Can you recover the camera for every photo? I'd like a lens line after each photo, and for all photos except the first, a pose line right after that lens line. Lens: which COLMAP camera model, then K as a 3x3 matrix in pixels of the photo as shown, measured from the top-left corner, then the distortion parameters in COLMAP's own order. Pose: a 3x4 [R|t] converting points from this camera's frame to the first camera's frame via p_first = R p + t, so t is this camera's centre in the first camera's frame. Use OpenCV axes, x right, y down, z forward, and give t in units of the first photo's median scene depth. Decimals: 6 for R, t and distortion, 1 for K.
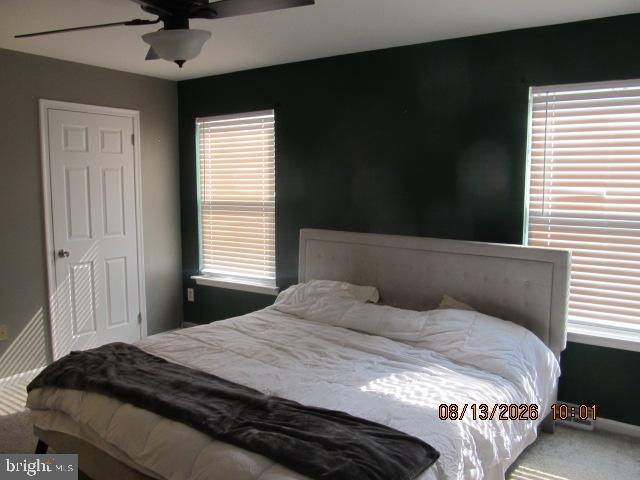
lens RADIAL K [[533.7, 0, 317.2], [0, 533.7, 241.0], [0, 0, 1]] dist [-0.049269, 0.015481]
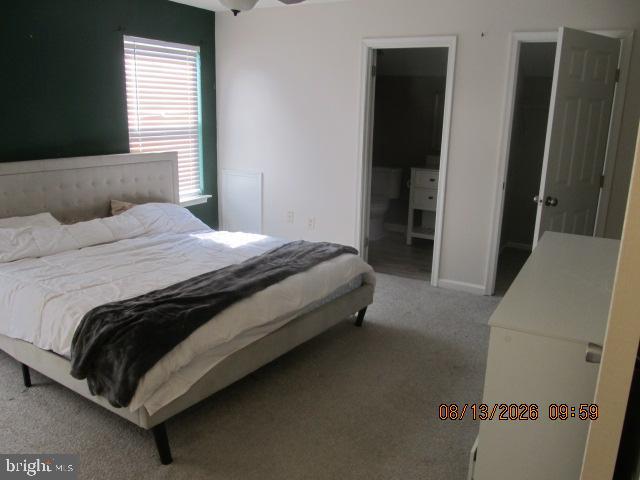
lens RADIAL K [[534.6, 0, 316.8], [0, 534.6, 241.2], [0, 0, 1]] dist [-0.043747, 0.006806]
pose [[-0.083469, -0.247588, 0.965263, -1.149071], [0.091211, 0.962679, 0.254813, -0.087962], [-0.992327, 0.109311, -0.057771, 0.682119]]
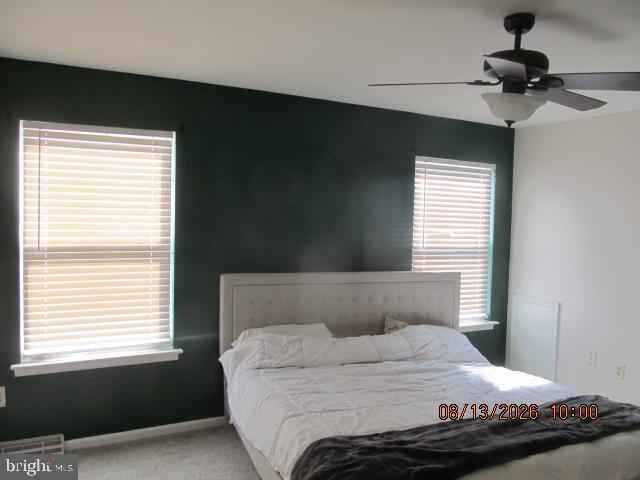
lens RADIAL K [[534.6, 0, 316.8], [0, 534.6, 241.2], [0, 0, 1]] dist [-0.043747, 0.006806]
pose [[0.471255, -0.029336, 0.881509, -1.013609], [0.071790, 0.997406, -0.005186, -0.086349], [-0.879071, 0.065727, 0.472138, 0.620616]]
